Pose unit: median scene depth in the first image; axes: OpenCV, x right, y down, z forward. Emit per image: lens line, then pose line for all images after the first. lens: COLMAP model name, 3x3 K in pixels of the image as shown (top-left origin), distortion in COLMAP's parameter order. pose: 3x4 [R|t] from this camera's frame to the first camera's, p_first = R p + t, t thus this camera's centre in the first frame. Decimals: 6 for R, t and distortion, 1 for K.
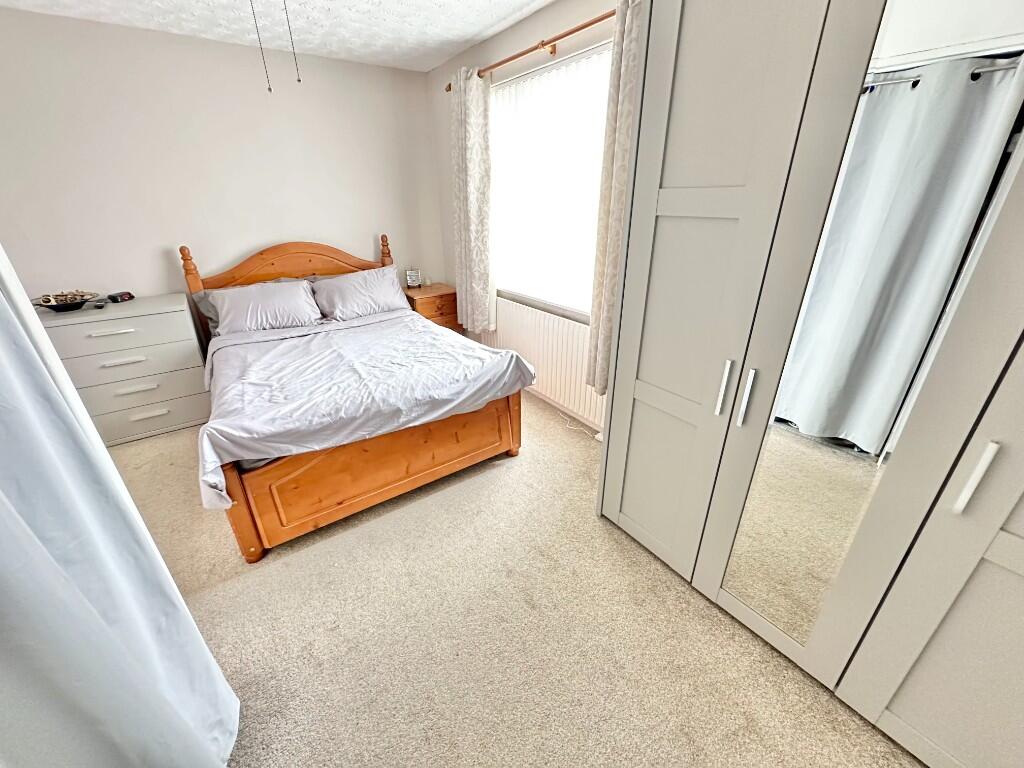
lens RADIAL K [[407.5, 0, 512.0], [0, 407.5, 378.7], [0, 0, 1]] dist [-0.003871, -0.000106]
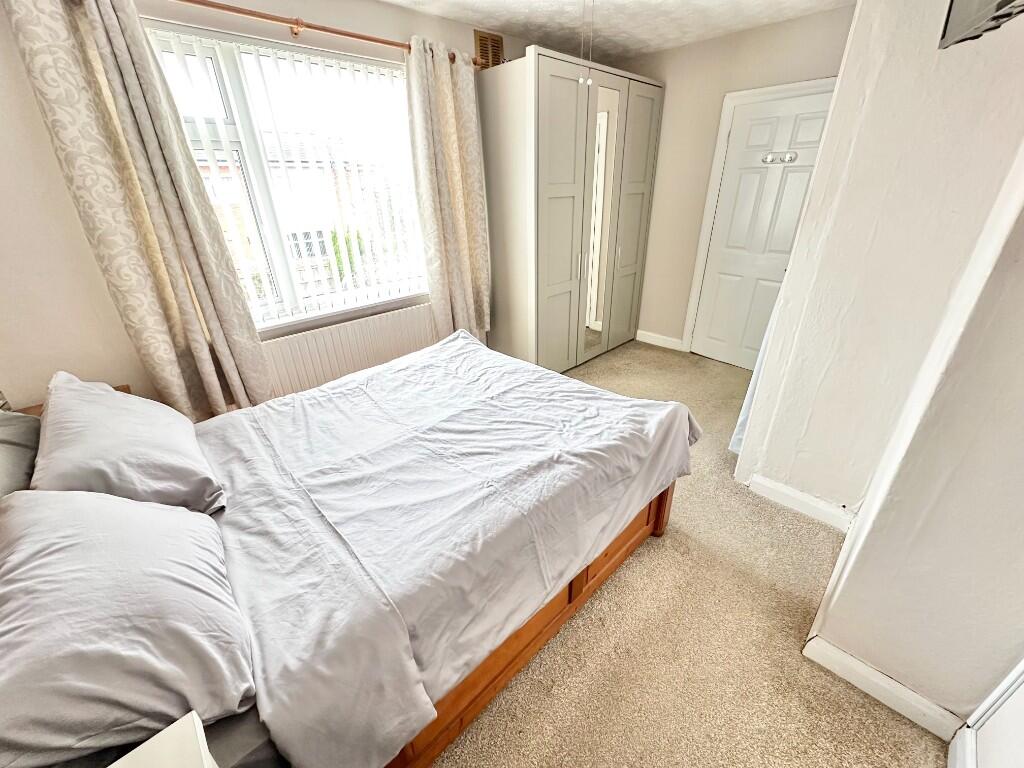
lens RADIAL K [[407.5, 0, 512.6], [0, 407.5, 390.0], [0, 0, 1]] dist [-0.003871, -0.000106]
pose [[-0.166235, -0.423556, 0.890486, -1.043936], [0.426621, 0.783269, 0.452200, -0.367309], [-0.889022, 0.455072, 0.050491, 0.852691]]
